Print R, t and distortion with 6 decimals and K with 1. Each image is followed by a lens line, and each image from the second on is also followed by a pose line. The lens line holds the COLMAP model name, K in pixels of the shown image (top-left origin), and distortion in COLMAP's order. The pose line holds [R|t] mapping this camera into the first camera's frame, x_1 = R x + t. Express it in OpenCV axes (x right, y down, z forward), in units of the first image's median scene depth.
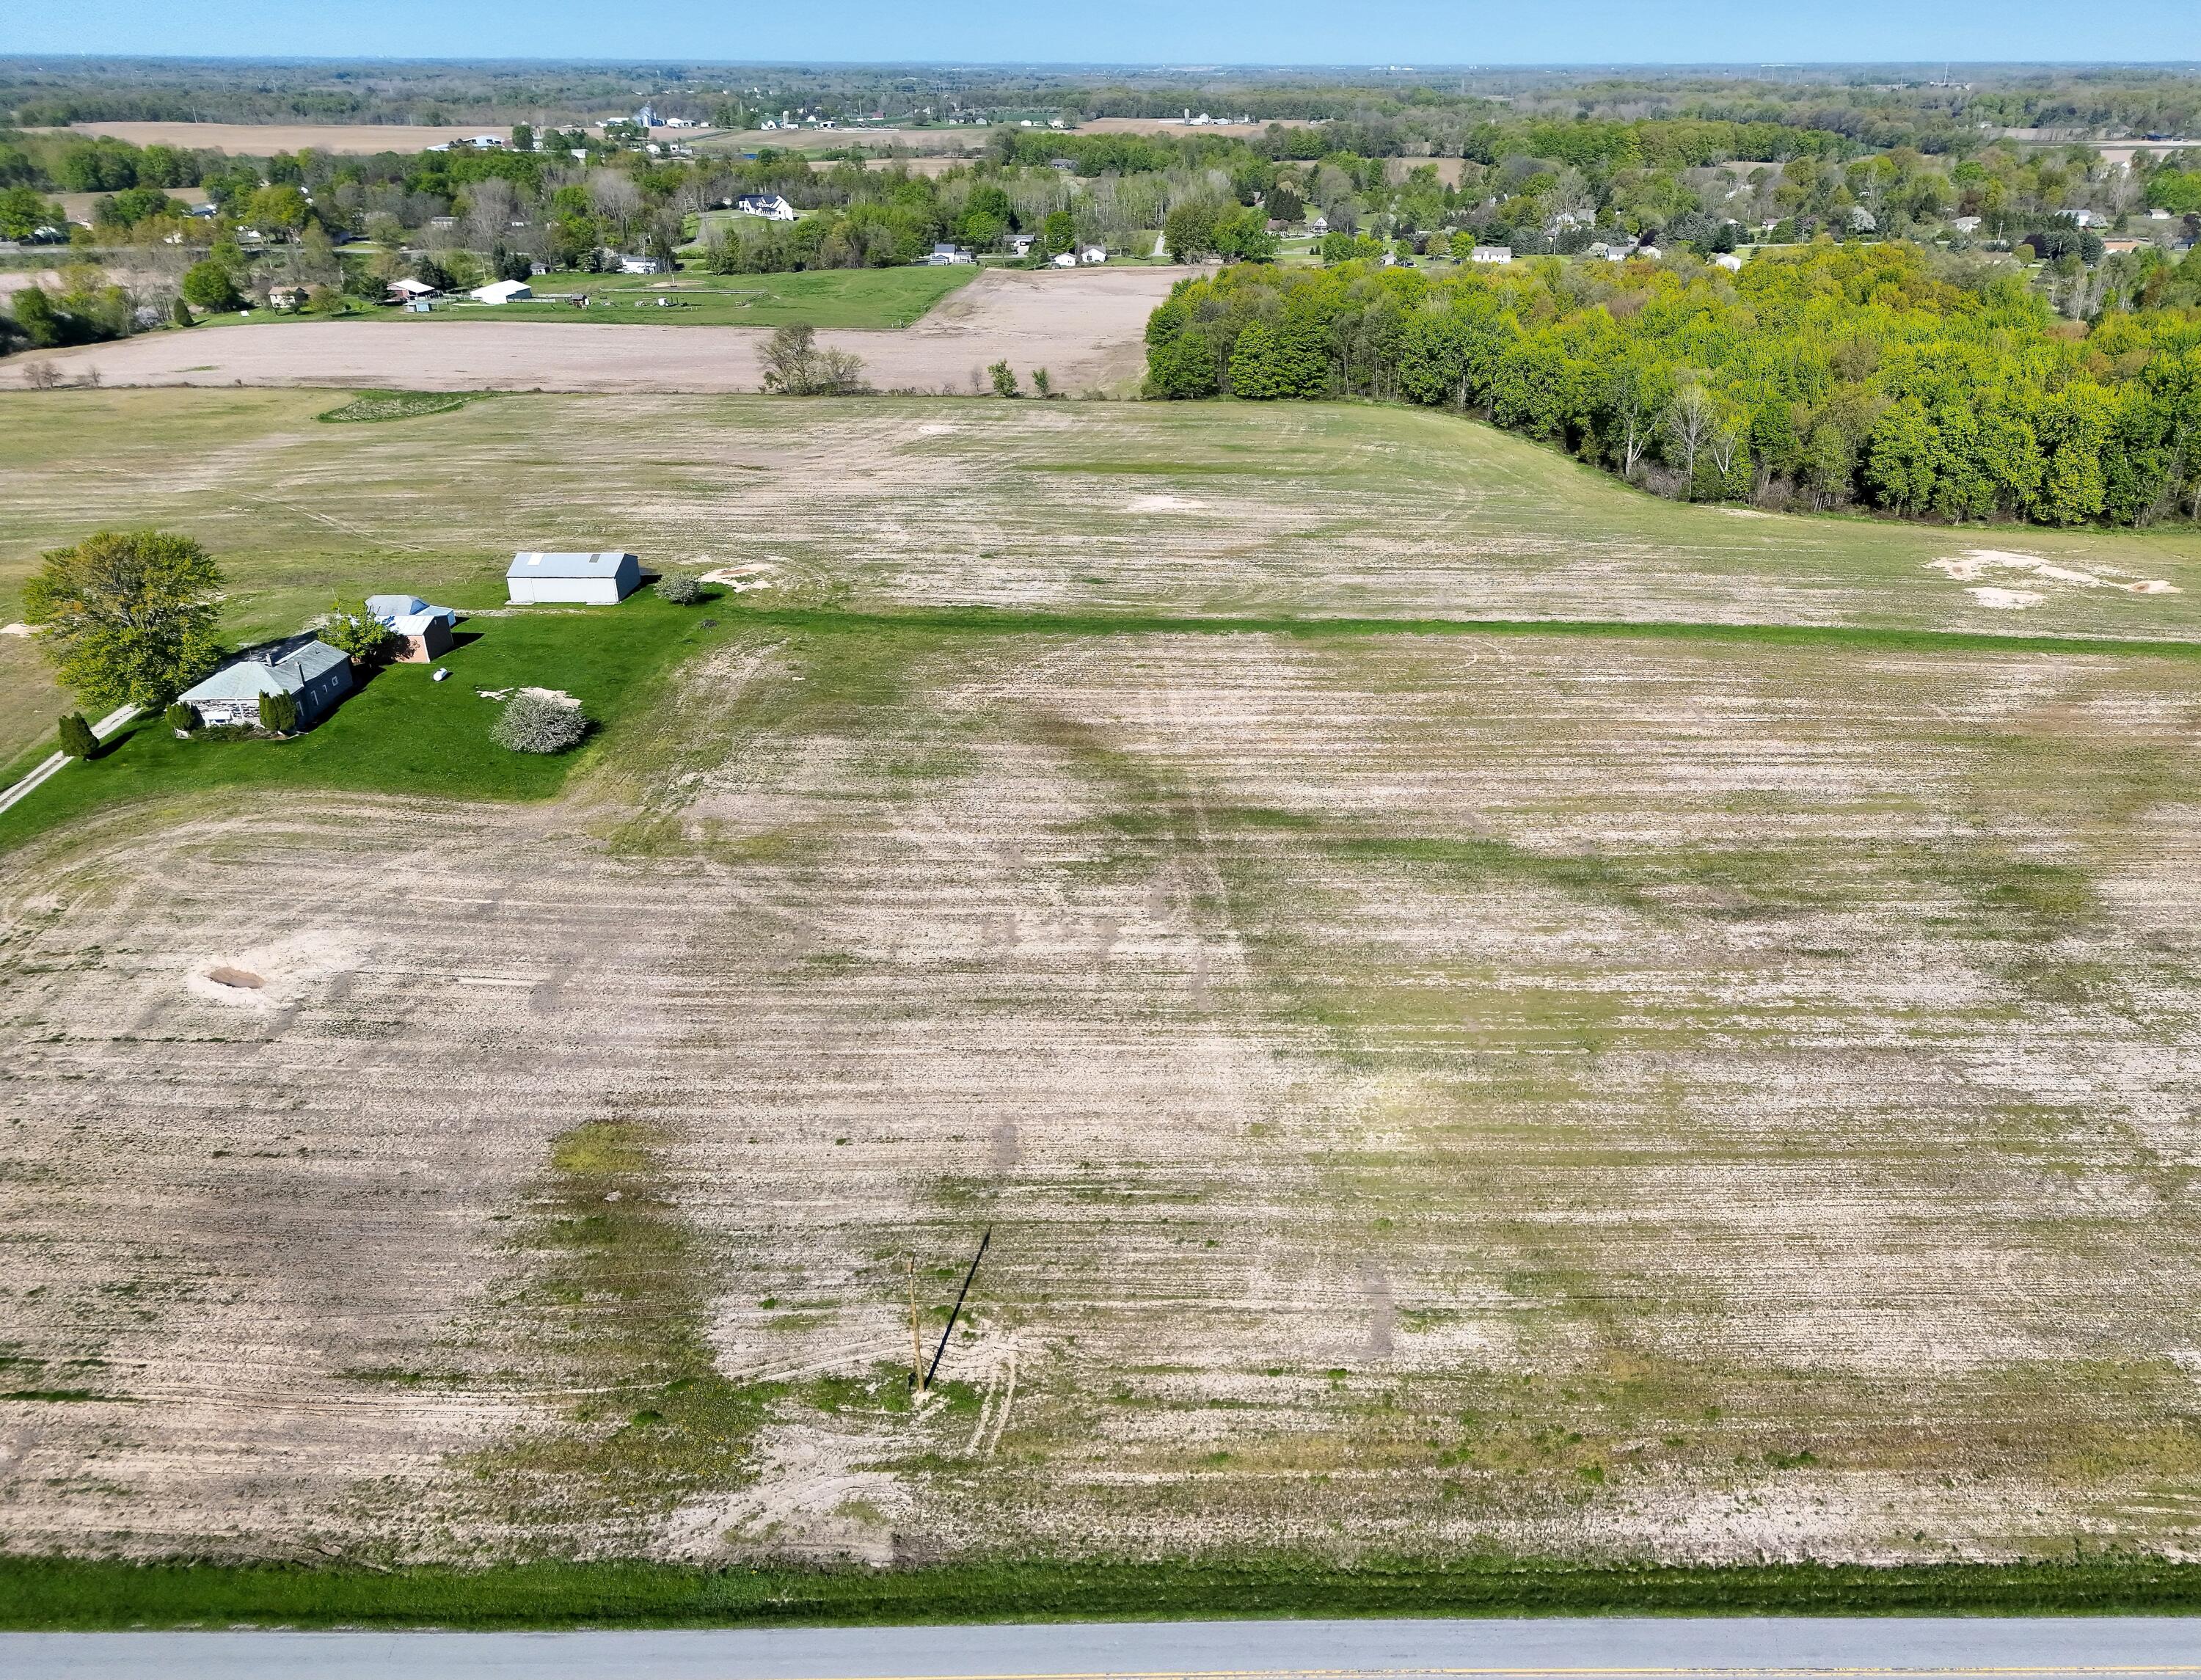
lens RADIAL K [[1774.0, 0, 1245.8], [0, 1774.0, 841.1], [0, 0, 1]] dist [0.036079, 0.000137]
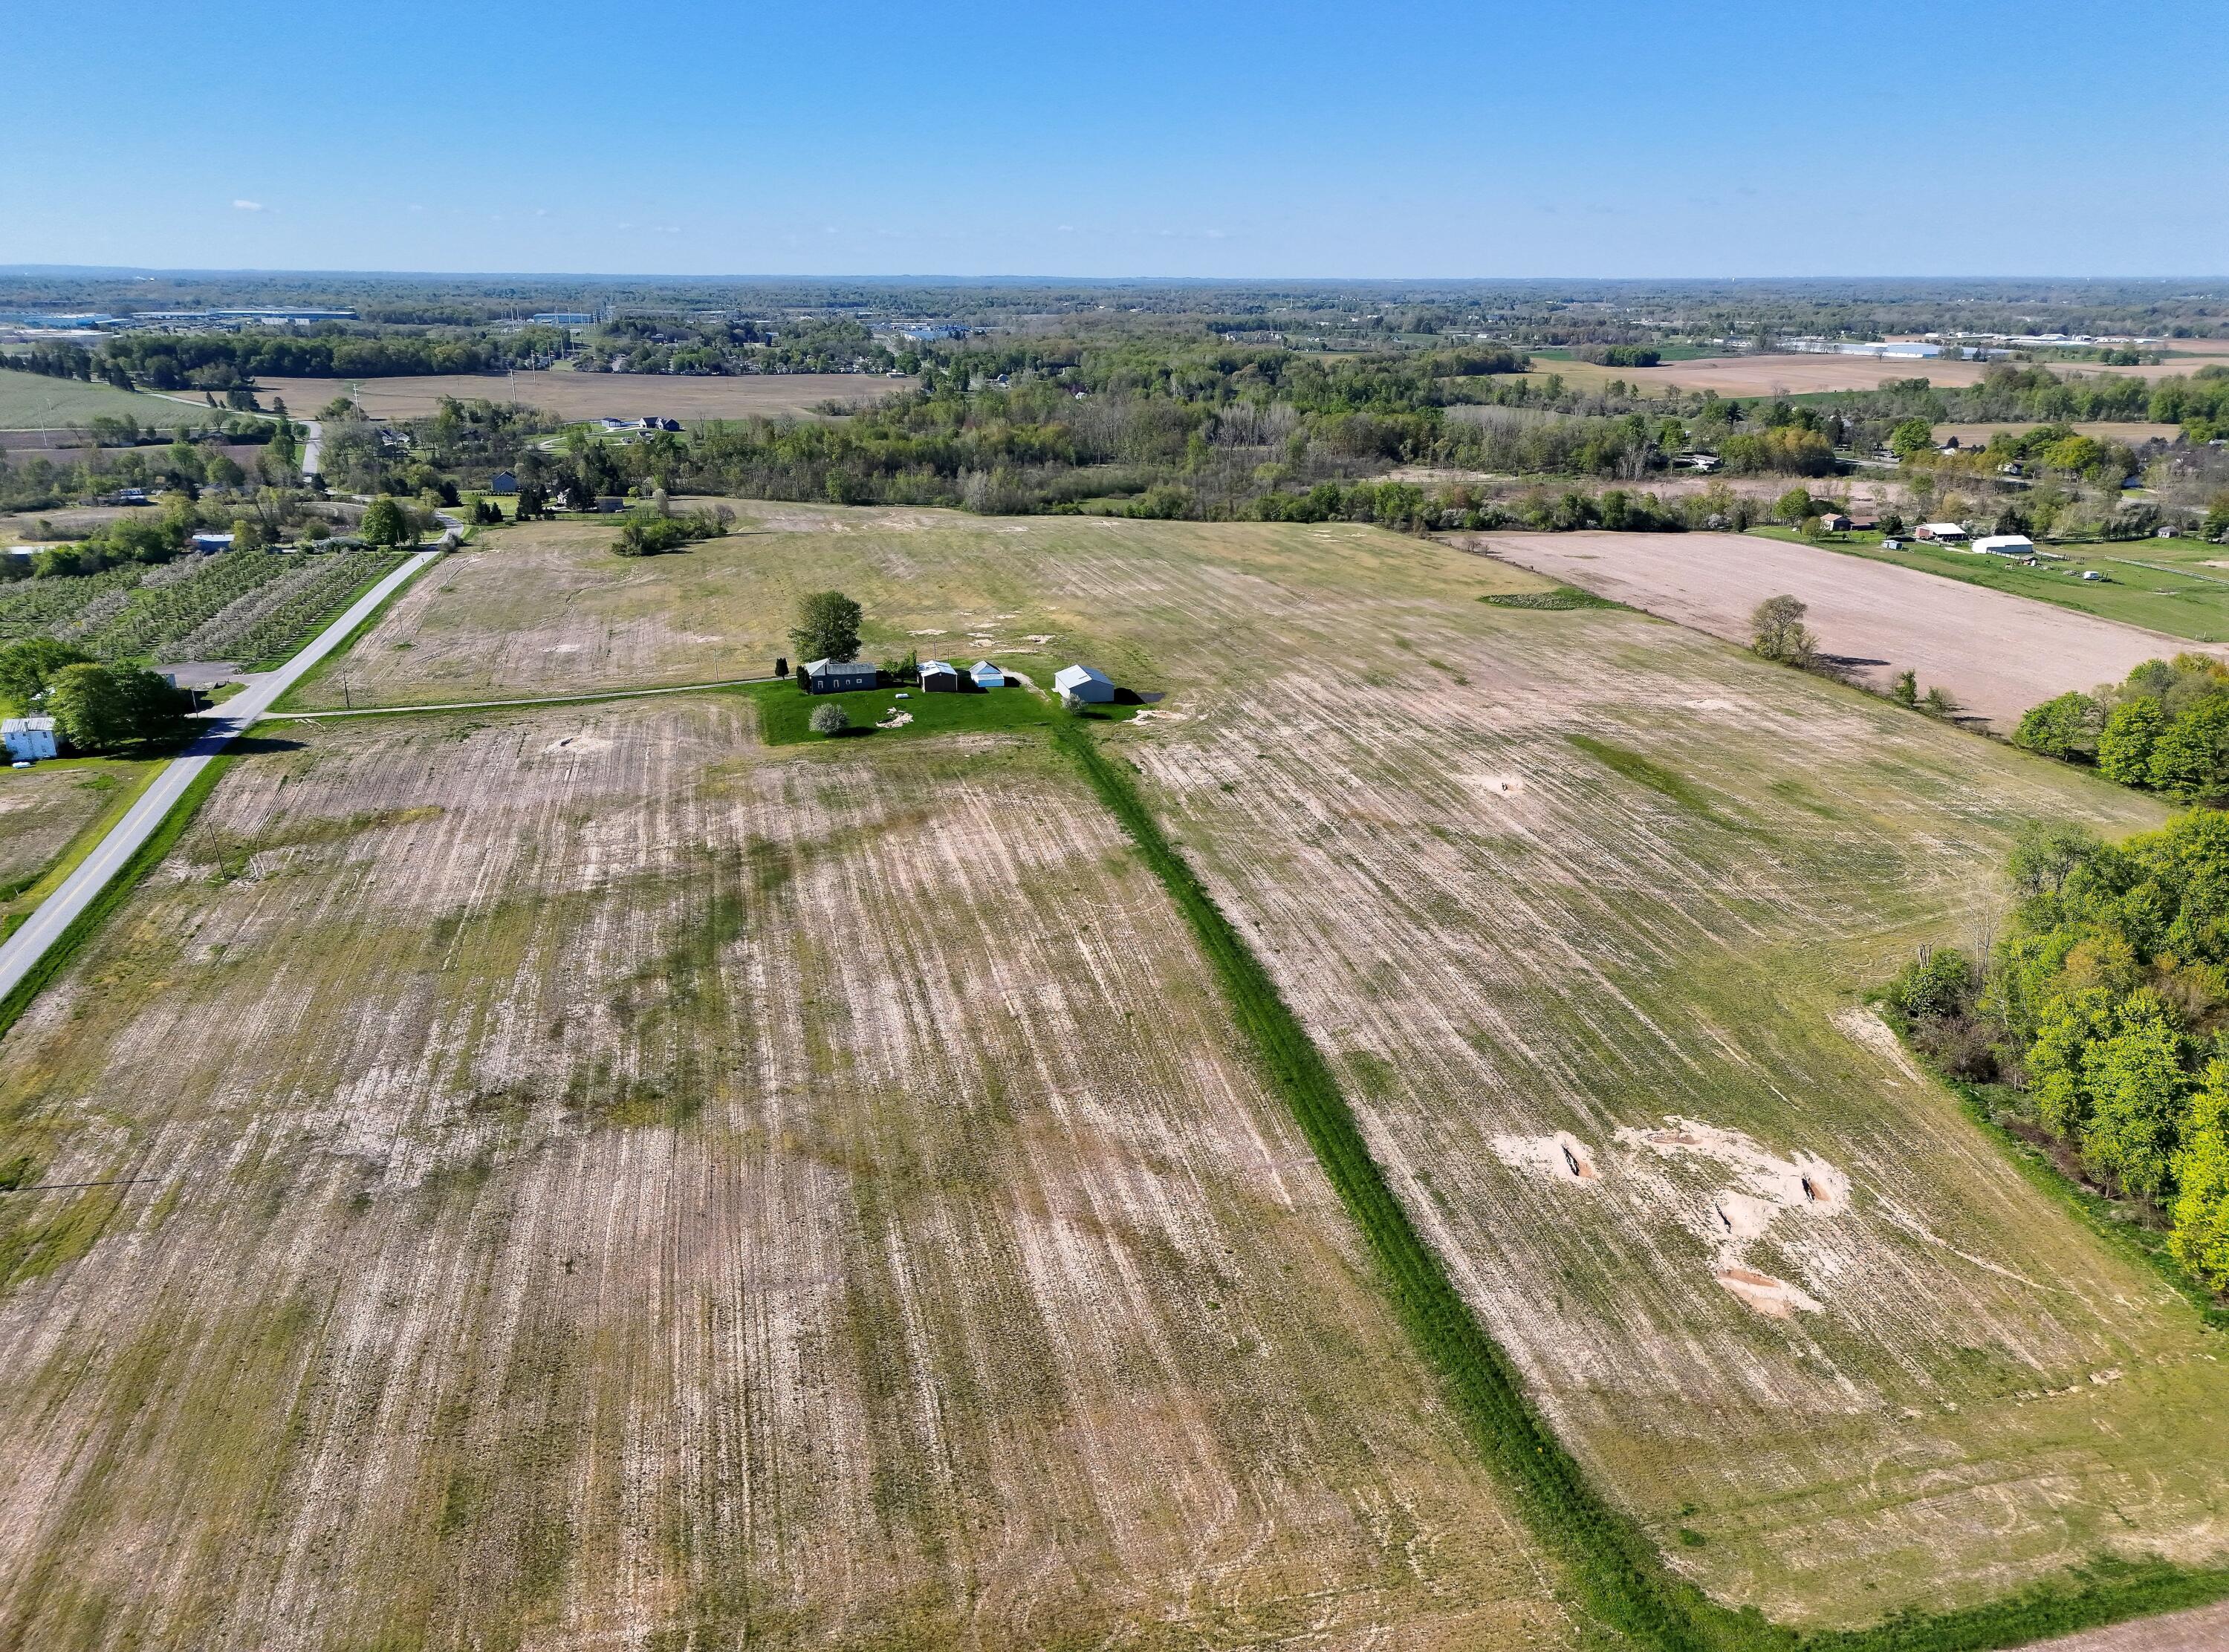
lens RADIAL K [[1553.7, 0, 1114.5], [0, 1553.7, 826.0], [0, 0, 1]] dist [0.103956, -0.125303]
pose [[0.238421, 0.322289, -0.916125, 1.318760], [-0.392823, 0.894719, 0.212527, -0.460589], [0.888170, 0.309204, 0.339923, 0.757625]]
